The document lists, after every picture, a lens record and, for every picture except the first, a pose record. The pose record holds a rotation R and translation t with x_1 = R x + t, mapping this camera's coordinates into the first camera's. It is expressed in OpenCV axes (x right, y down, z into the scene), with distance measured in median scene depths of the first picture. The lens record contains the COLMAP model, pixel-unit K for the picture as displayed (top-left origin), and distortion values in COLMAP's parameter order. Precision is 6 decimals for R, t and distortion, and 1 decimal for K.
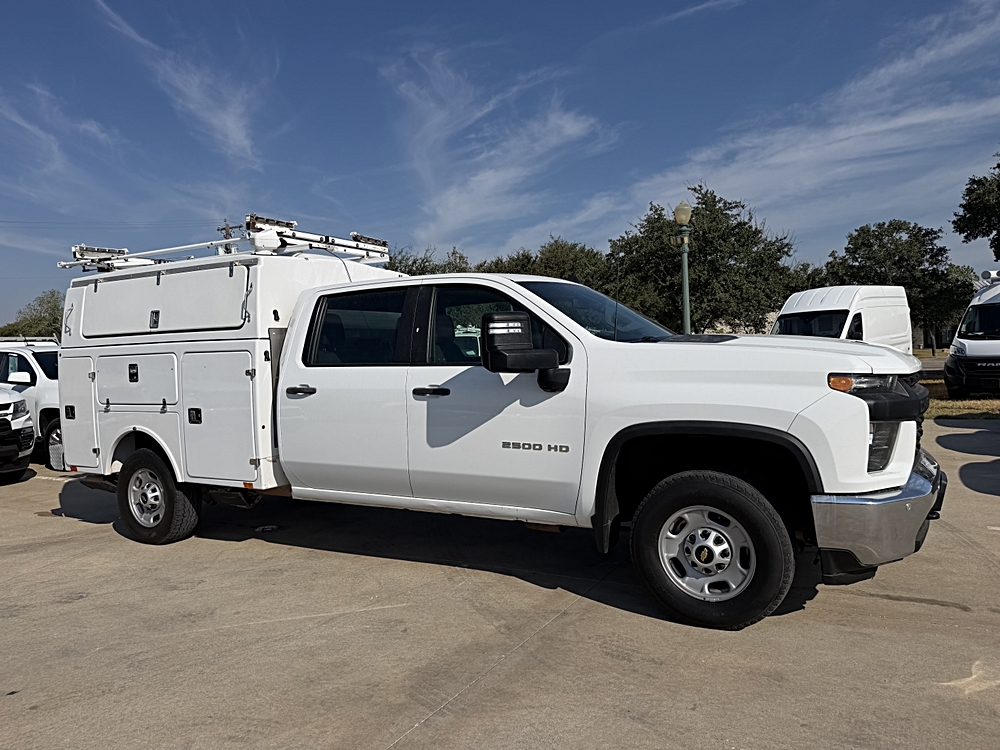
lens RADIAL K [[703.4, 0, 493.6], [0, 703.4, 383.5], [0, 0, 1]] dist [0.055098, -0.083087]
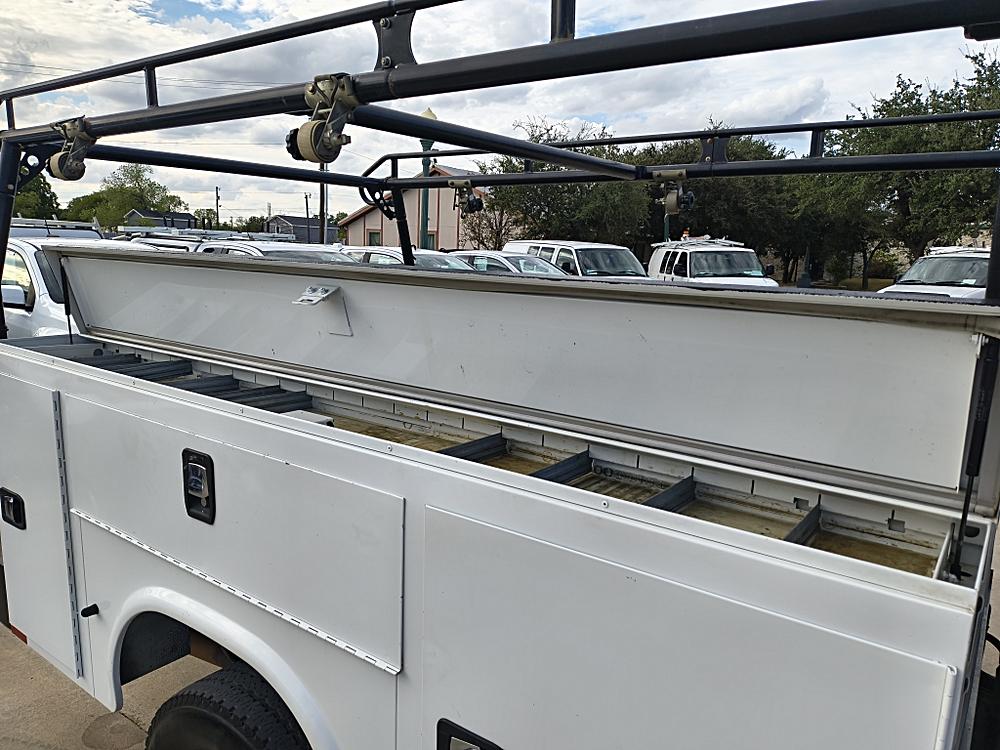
lens RADIAL K [[726.2, 0, 496.5], [0, 726.2, 383.9], [0, 0, 1]] dist [0.033388, -0.033820]
pose [[0.990679, 0.090331, -0.101954, -0.420066], [-0.075325, 0.986926, 0.142487, -0.093657], [0.113492, -0.133479, 0.984532, 0.844949]]
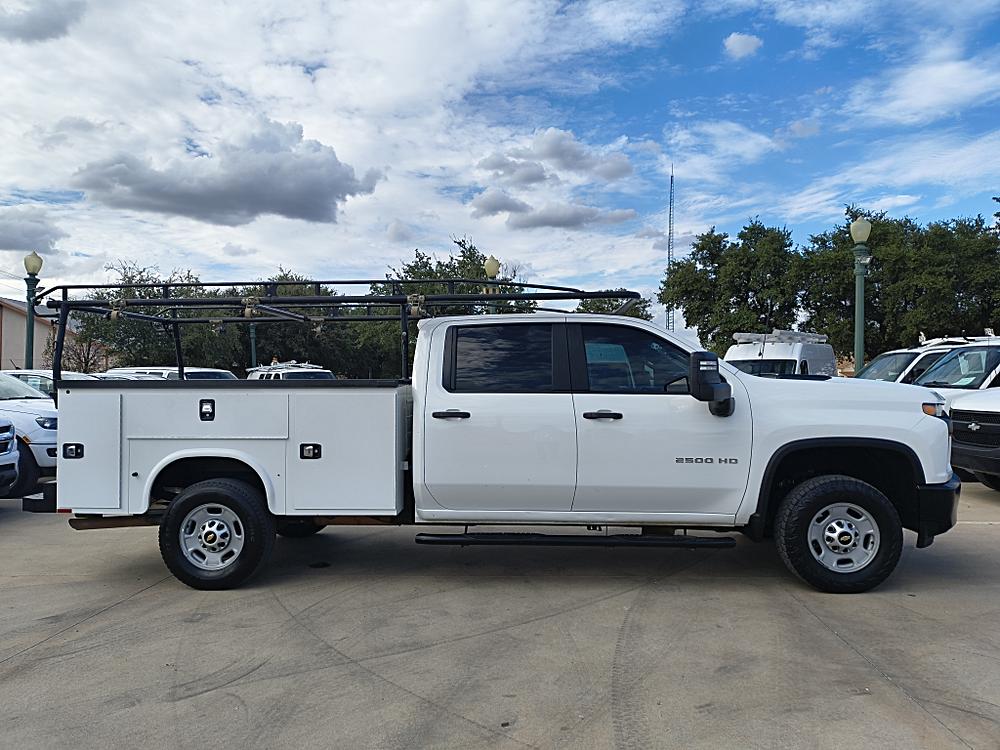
lens RADIAL K [[722.0, 0, 493.7], [0, 722.0, 371.3], [0, 0, 1]] dist [0.063177, -0.069667]
pose [[0.900590, 0.041796, 0.432655, -0.659190], [-0.008731, 0.996905, -0.078131, 0.027114], [-0.434582, 0.066586, 0.898168, 0.001807]]
